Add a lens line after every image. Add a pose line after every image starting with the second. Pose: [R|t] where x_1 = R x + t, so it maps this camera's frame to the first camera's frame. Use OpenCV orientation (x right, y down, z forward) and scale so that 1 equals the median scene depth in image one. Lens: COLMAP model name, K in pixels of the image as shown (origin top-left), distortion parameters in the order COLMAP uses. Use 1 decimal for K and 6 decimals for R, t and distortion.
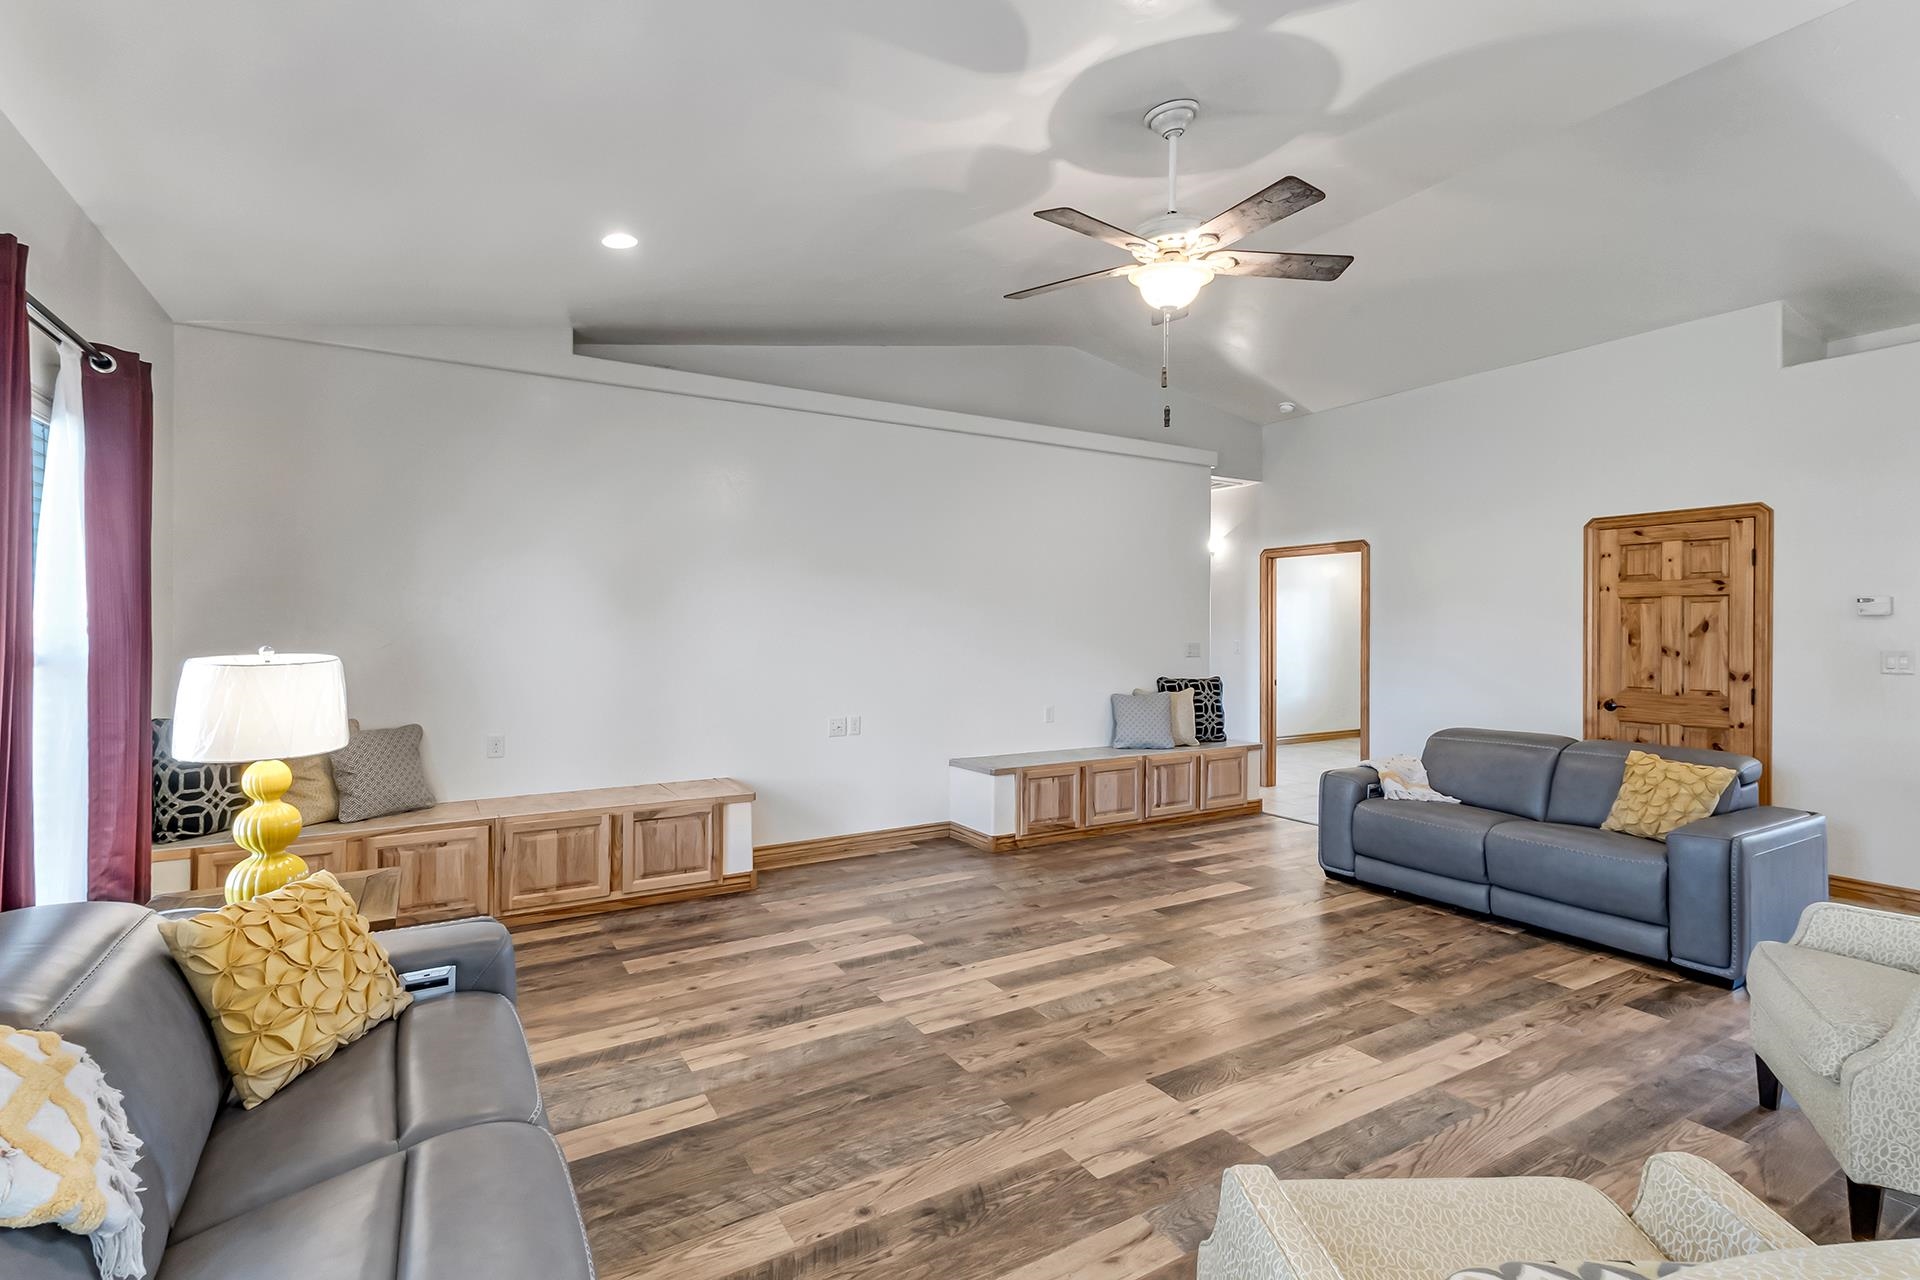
lens RADIAL K [[890.5, 0, 958.1], [0, 890.5, 627.6], [0, 0, 1]] dist [0.012964, 0.000102]
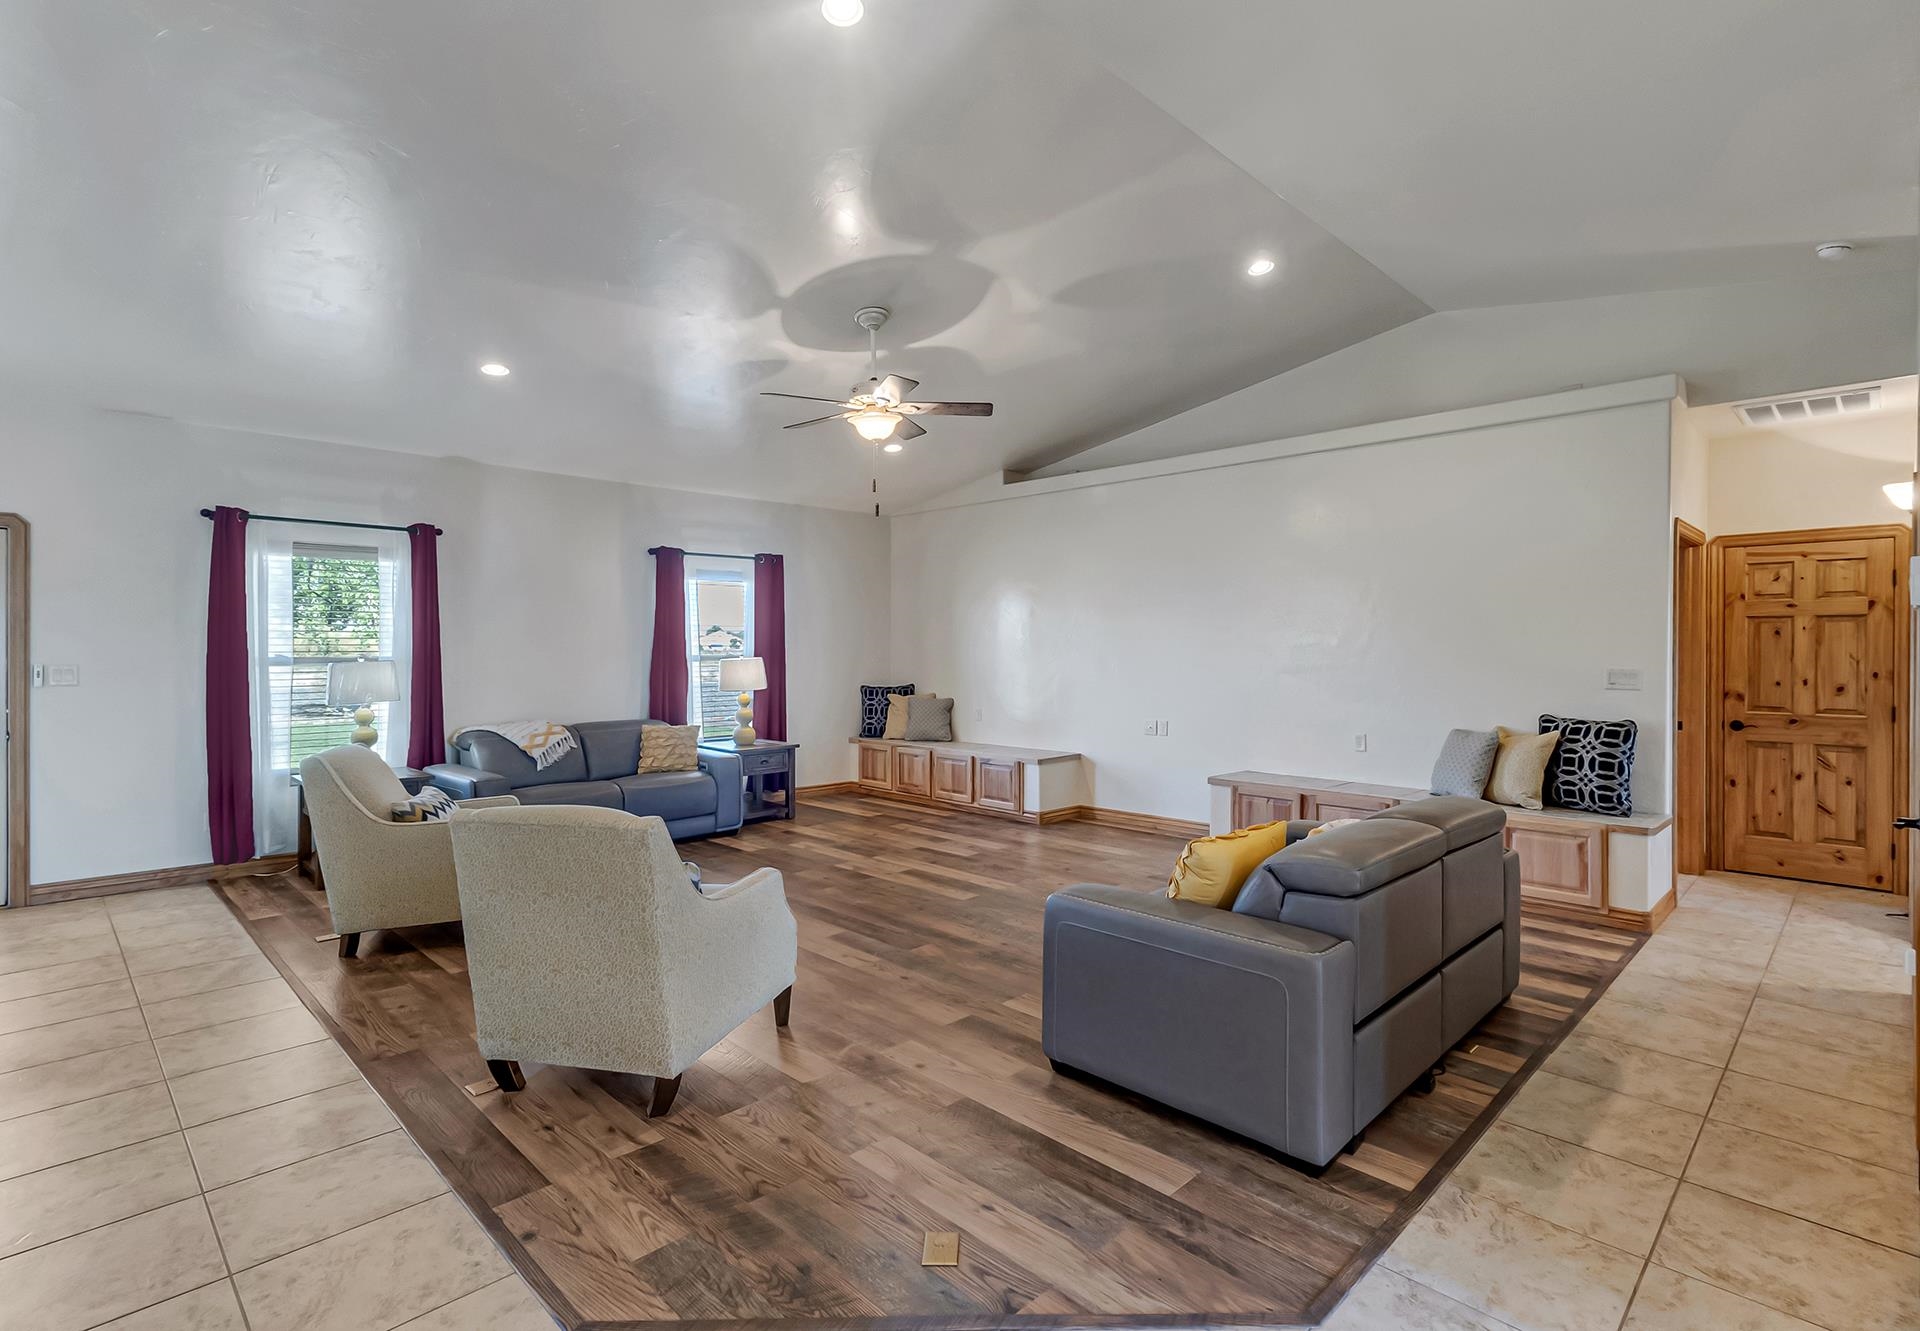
lens RADIAL K [[932.0, 0, 991.2], [0, 932.0, 651.2], [0, 0, 1]] dist [0.000761, 0.000084]
pose [[0.258285, 0.002129, -0.966066, 1.647390], [0.000395, 0.999997, 0.002309, 0.003035], [0.966069, -0.000978, 0.258283, 0.696003]]
